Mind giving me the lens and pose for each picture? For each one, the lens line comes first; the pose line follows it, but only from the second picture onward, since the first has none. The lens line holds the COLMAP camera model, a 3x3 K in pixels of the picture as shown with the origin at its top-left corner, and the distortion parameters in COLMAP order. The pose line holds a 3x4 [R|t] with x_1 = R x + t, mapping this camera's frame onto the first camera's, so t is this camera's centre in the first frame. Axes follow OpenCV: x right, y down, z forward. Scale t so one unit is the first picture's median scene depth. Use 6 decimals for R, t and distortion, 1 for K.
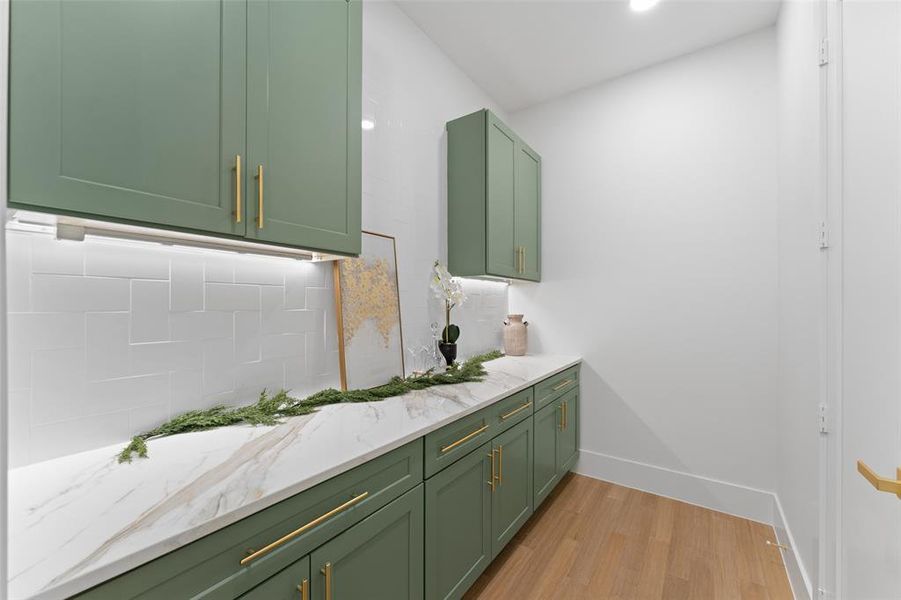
lens RADIAL K [[363.8, 0, 451.4], [0, 363.8, 308.4], [0, 0, 1]] dist [-0.016990, 0.000548]
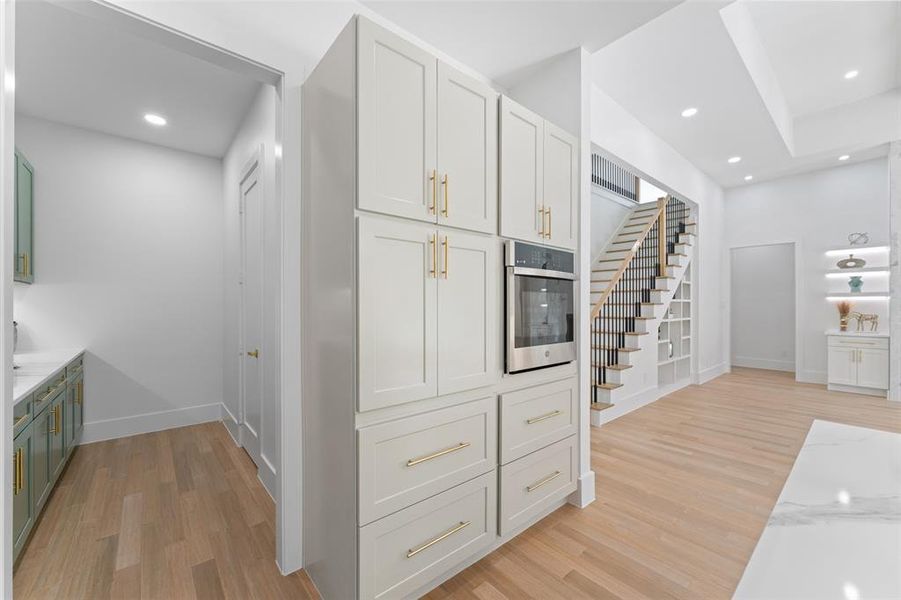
lens RADIAL K [[363.8, 0, 442.4], [0, 363.8, 307.8], [0, 0, 1]] dist [-0.016990, 0.000548]
pose [[0.275394, -0.002960, 0.961327, -0.586993], [-0.000758, 0.999994, 0.003296, -0.009992], [-0.961331, -0.001636, 0.275391, -0.623132]]
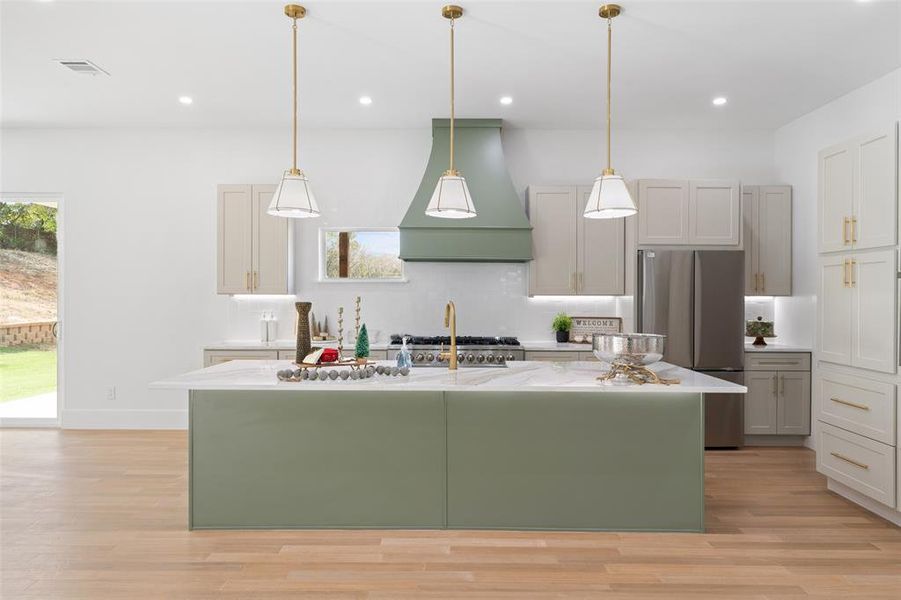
lens RADIAL K [[593.3, 0, 451.6], [0, 593.3, 295.5], [0, 0, 1]] dist [-0.000026, -0.002372]
pose [[0.561676, 0.007458, -0.827324, 0.793772], [-0.003606, 0.999972, 0.006566, -0.045076], [0.827350, -0.000705, 0.561687, -2.260619]]
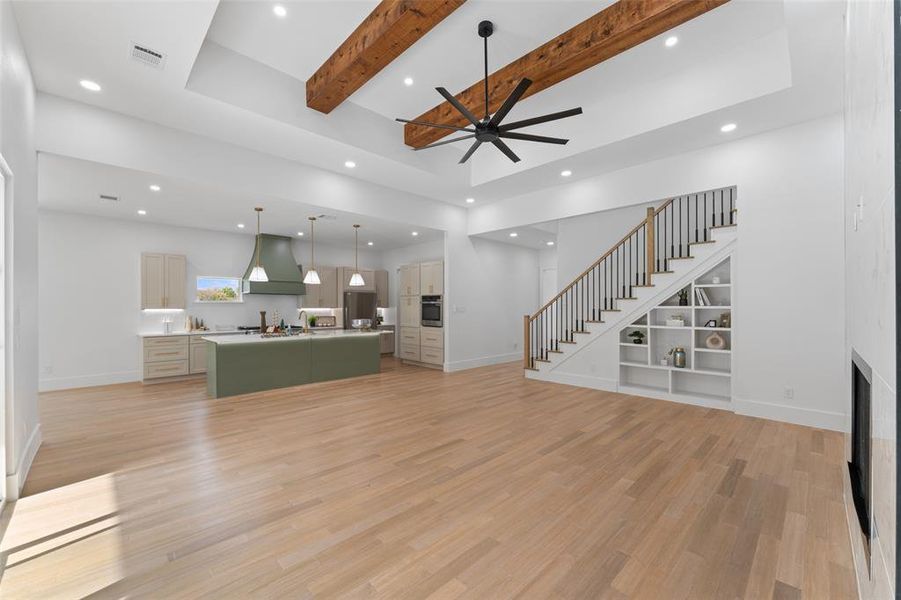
lens RADIAL K [[363.8, 0, 449.0], [0, 363.8, 306.3], [0, 0, 1]] dist [-0.016990, 0.000548]
pose [[0.981297, 0.001885, -0.192493, 1.164205], [-0.001551, 0.999997, 0.001888, -0.059868], [0.192496, -0.001554, 0.981297, -3.979014]]
